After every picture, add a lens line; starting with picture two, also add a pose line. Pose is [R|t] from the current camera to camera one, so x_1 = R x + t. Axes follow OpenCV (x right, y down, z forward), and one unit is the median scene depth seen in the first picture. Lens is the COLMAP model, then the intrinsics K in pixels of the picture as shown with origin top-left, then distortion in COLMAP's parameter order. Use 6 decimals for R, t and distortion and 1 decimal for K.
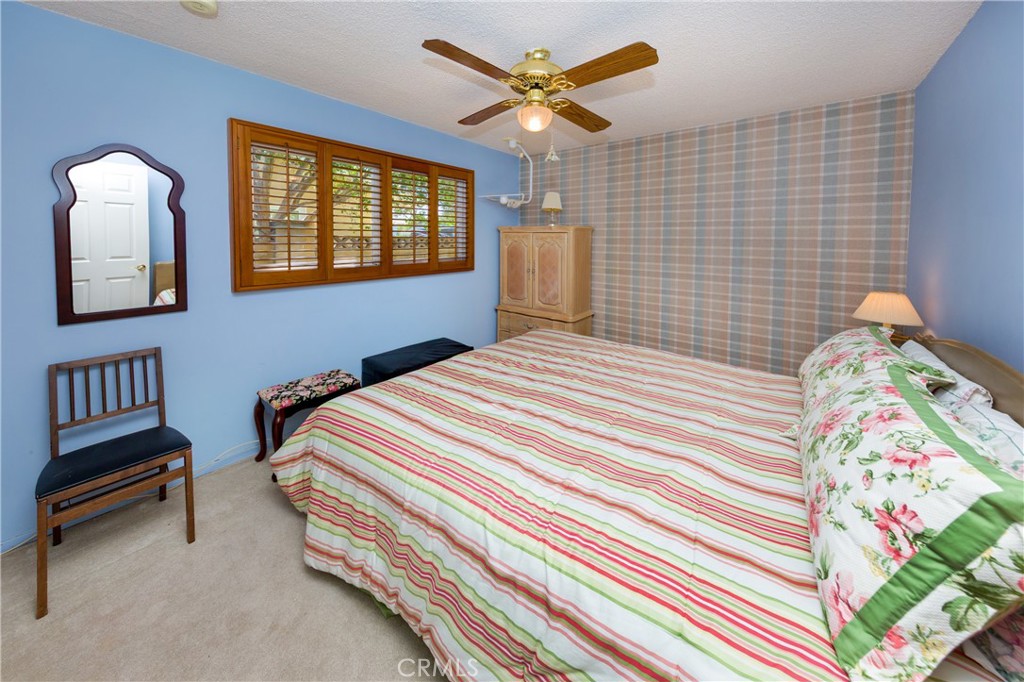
lens RADIAL K [[323.4, 0, 511.2], [0, 323.4, 245.5], [0, 0, 1]] dist [-0.000375, -0.000306]
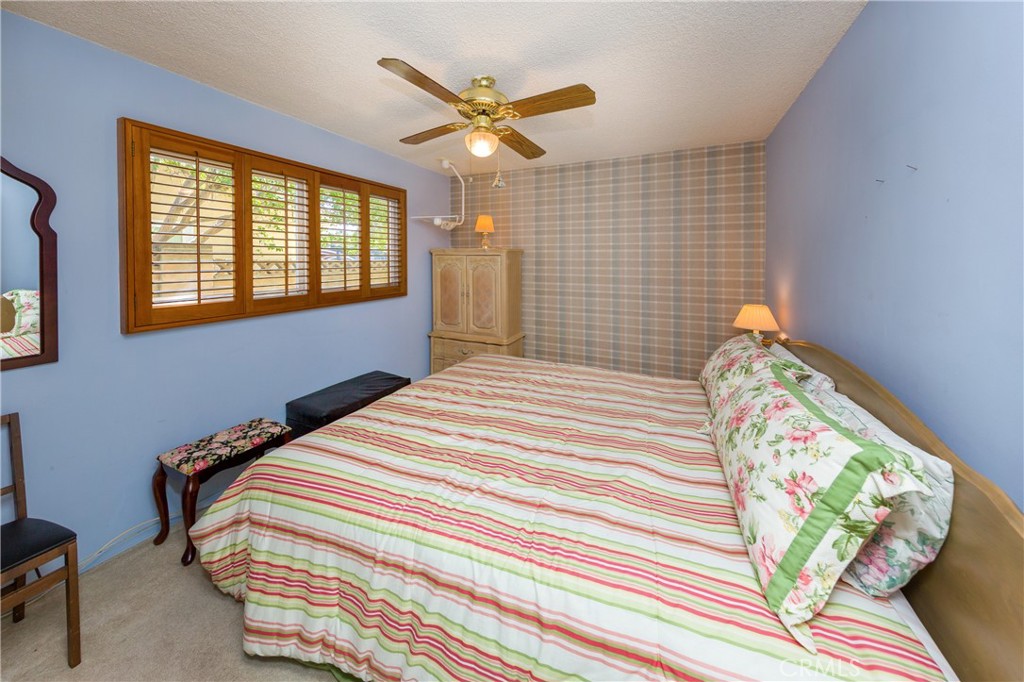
lens RADIAL K [[331.5, 0, 511.2], [0, 331.5, 258.3], [0, 0, 1]] dist [0.000266, -0.000042]
pose [[0.972247, 0.000352, 0.233956, -0.106219], [0.005642, 0.999673, -0.024951, -0.014948], [-0.233889, 0.025579, 0.971927, -0.020779]]
